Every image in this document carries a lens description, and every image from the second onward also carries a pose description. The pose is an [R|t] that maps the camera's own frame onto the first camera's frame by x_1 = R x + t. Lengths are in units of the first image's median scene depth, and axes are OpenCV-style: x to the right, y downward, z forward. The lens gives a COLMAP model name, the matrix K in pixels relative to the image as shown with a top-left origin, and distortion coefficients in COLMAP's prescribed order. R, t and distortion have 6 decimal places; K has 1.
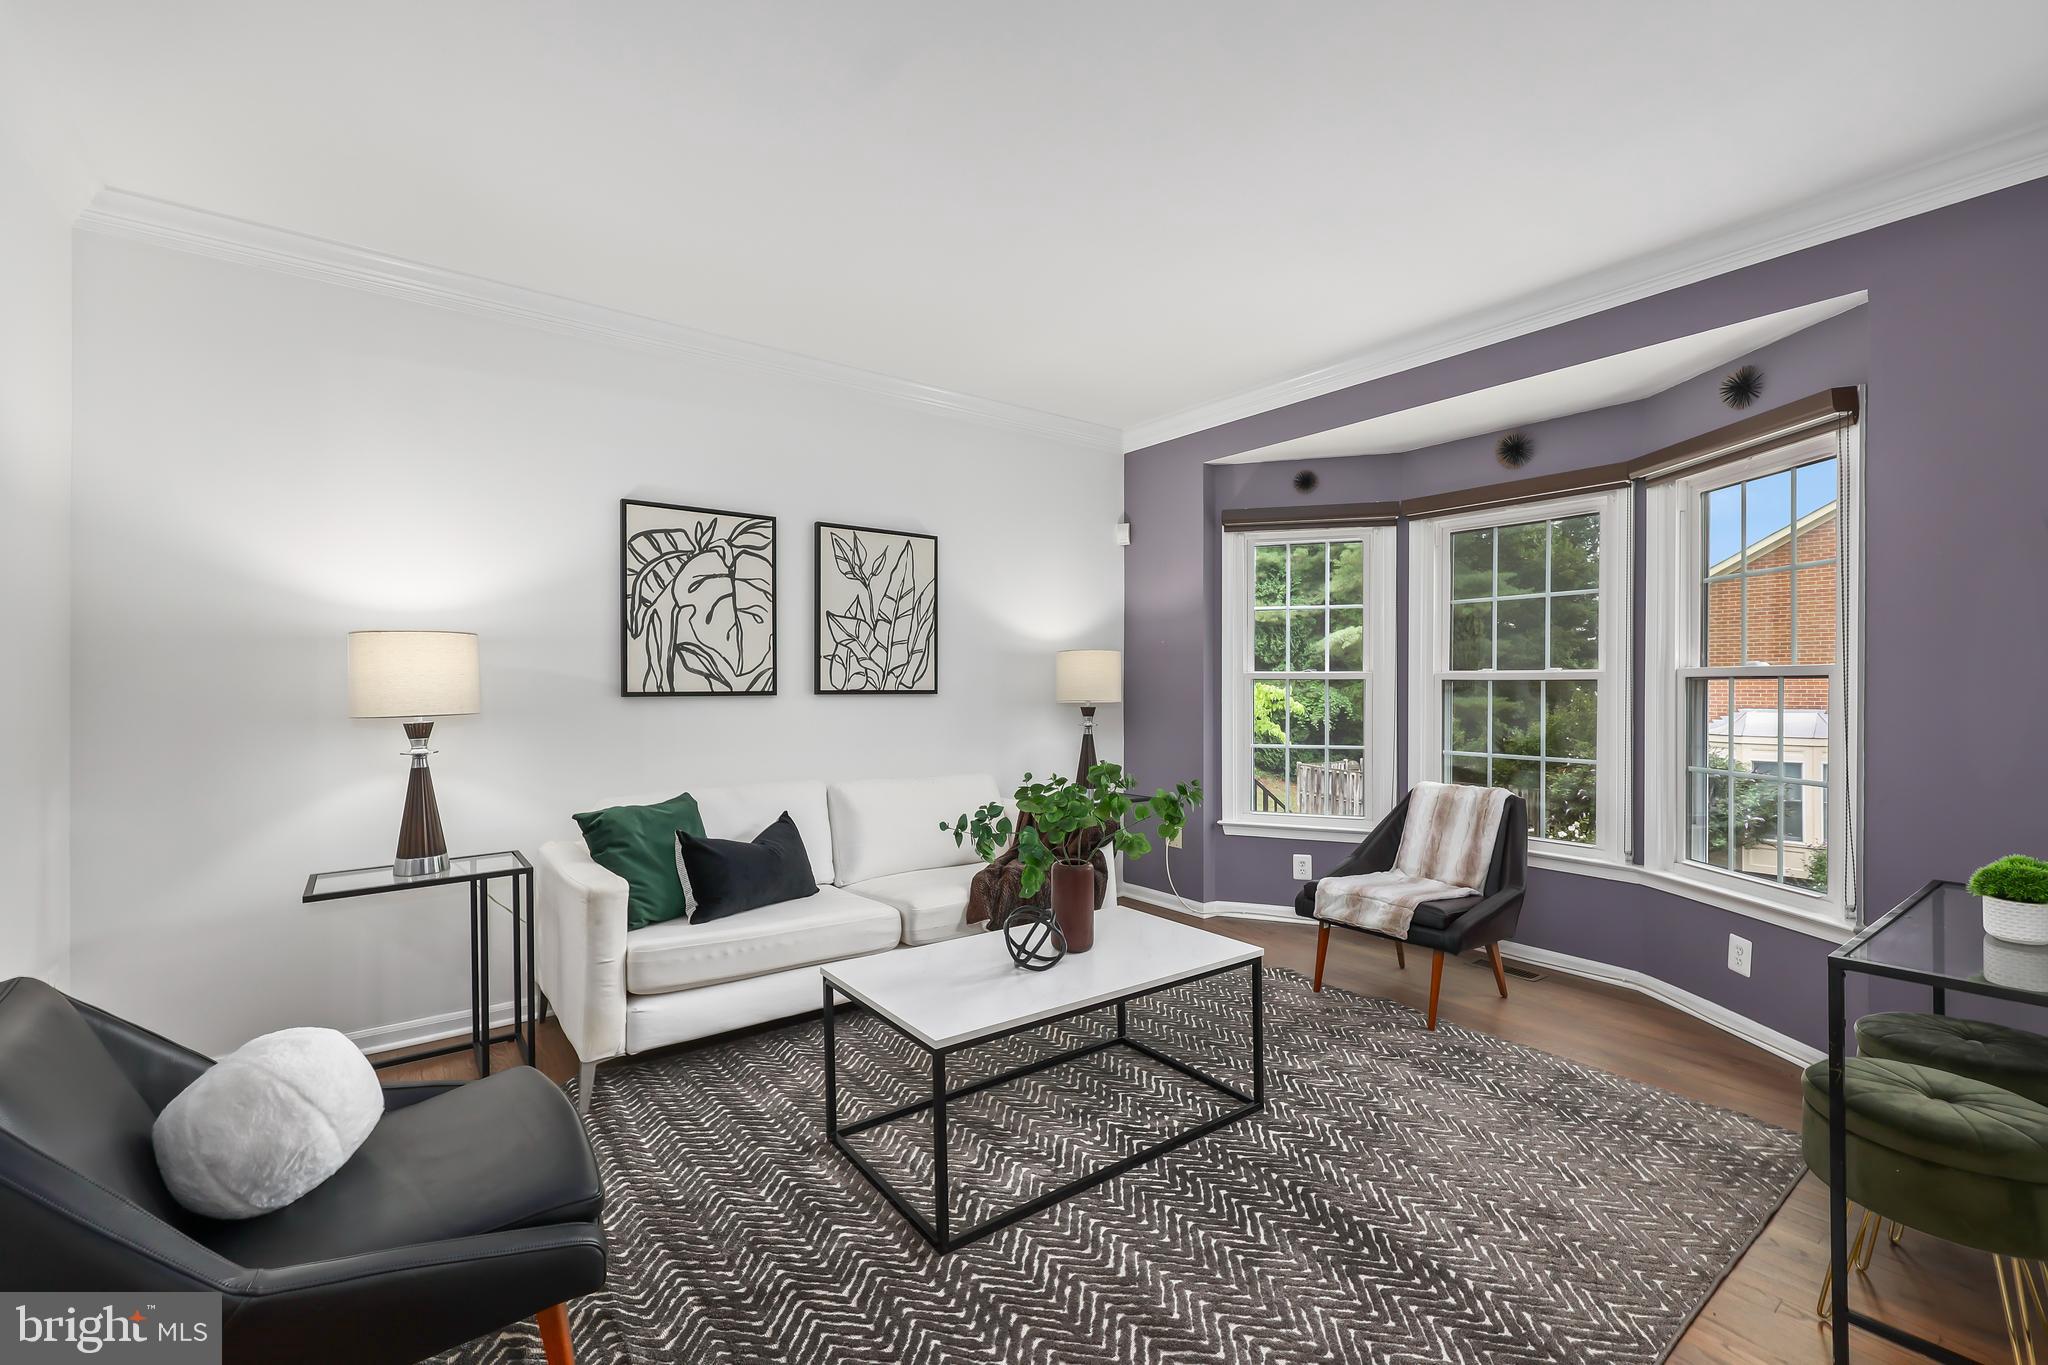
lens RADIAL K [[838.4, 0, 1018.5], [0, 838.4, 680.4], [0, 0, 1]] dist [-0.001101, 0.001332]
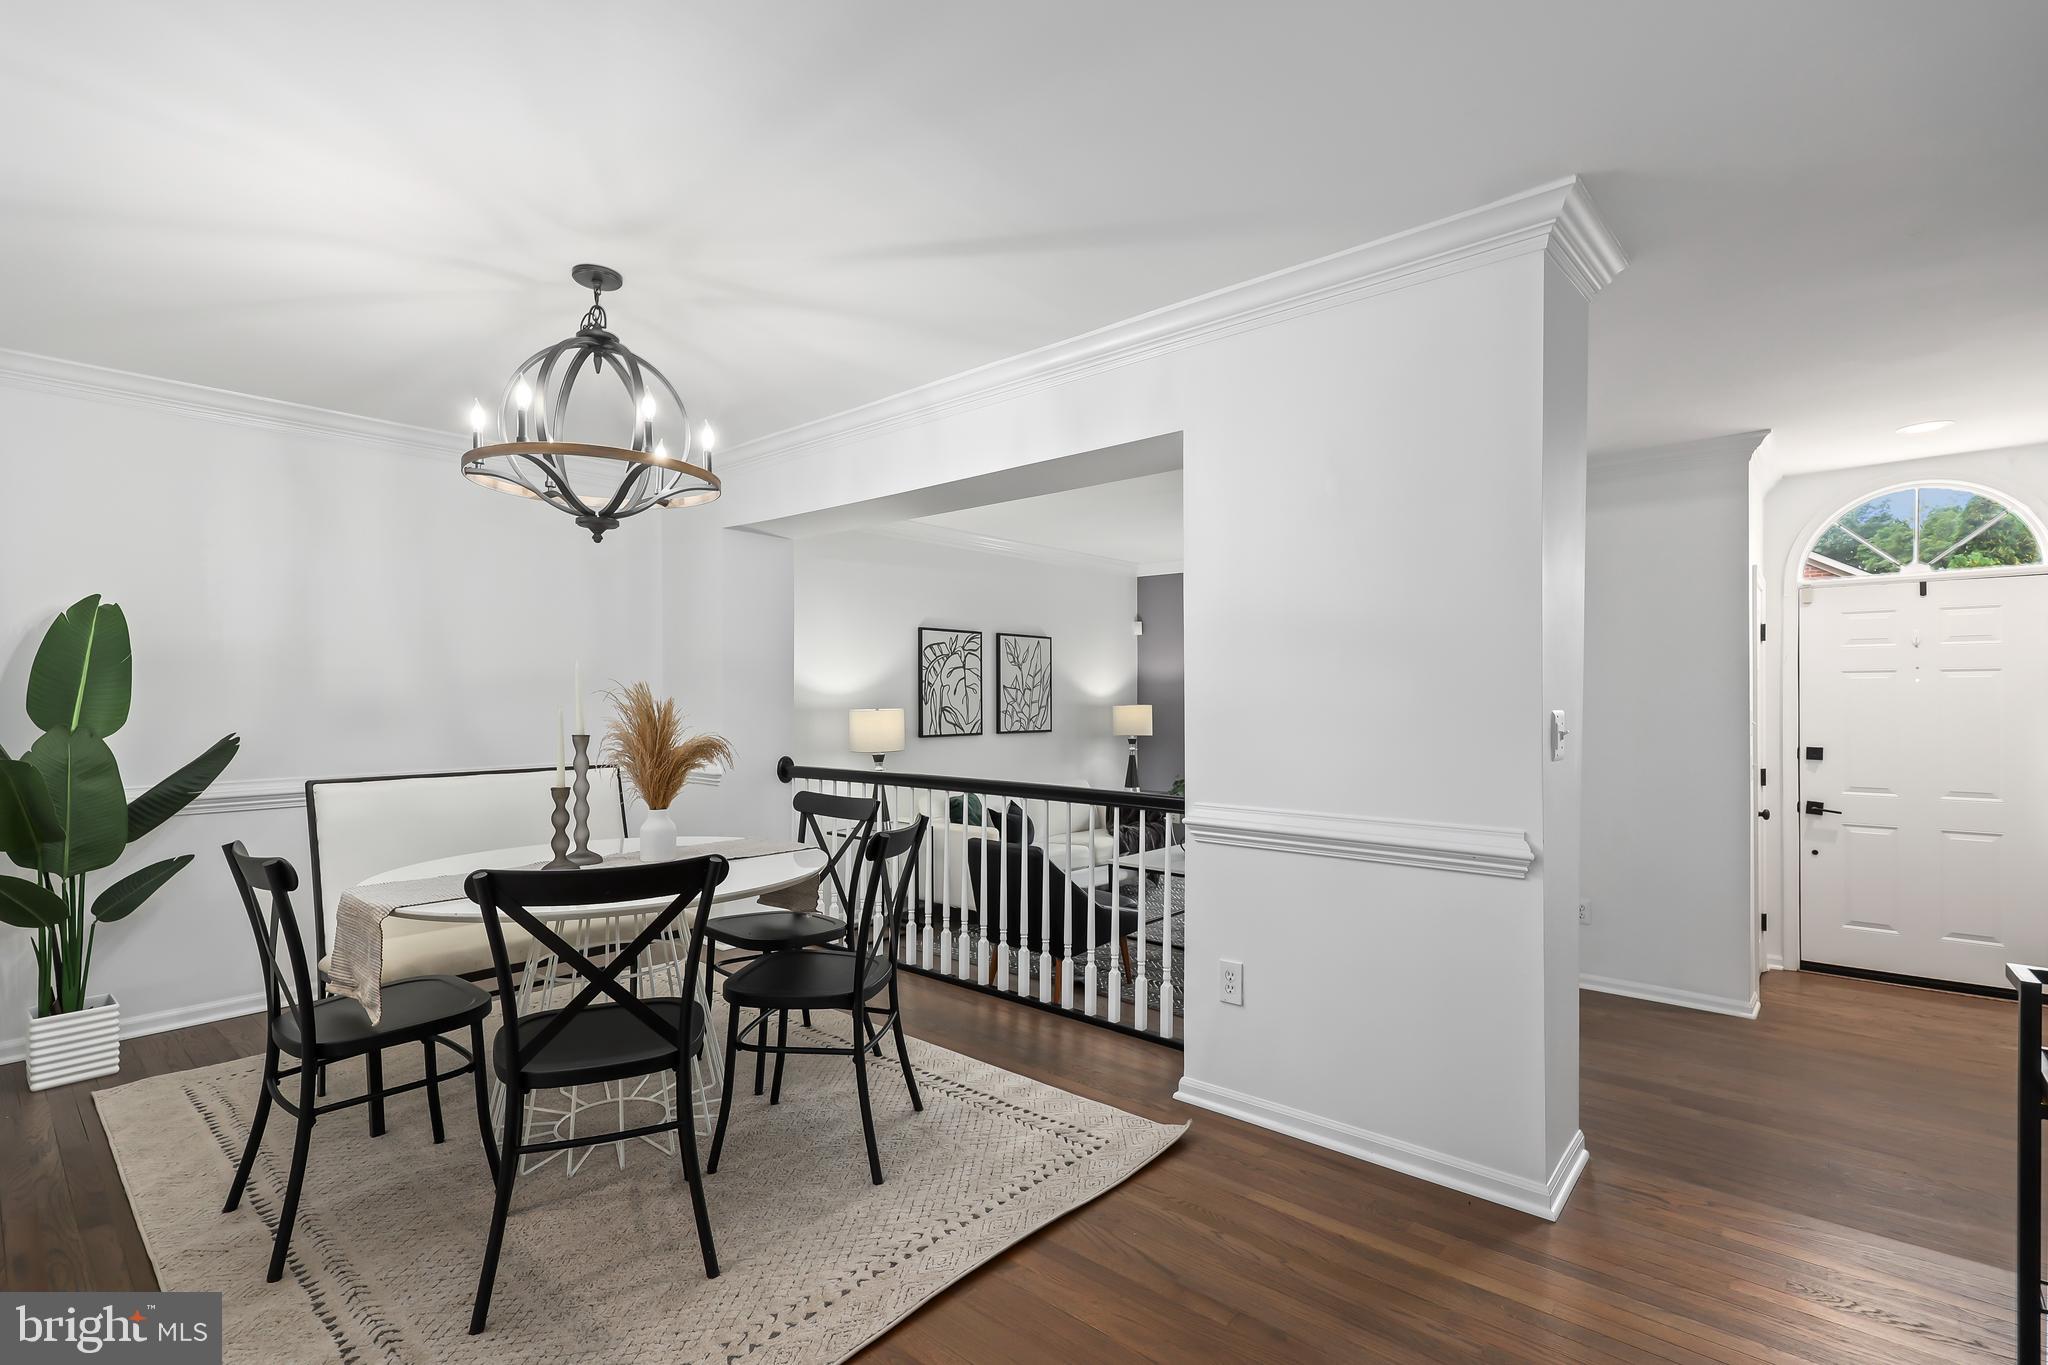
lens RADIAL K [[942.4, 0, 1027.4], [0, 942.4, 692.4], [0, 0, 1]] dist [-0.000331, 0.000922]
pose [[0.974109, -0.004072, 0.226041, -0.646147], [0.006060, 0.999949, -0.008105, -0.054625], [-0.225996, 0.009265, 0.974084, -0.919444]]
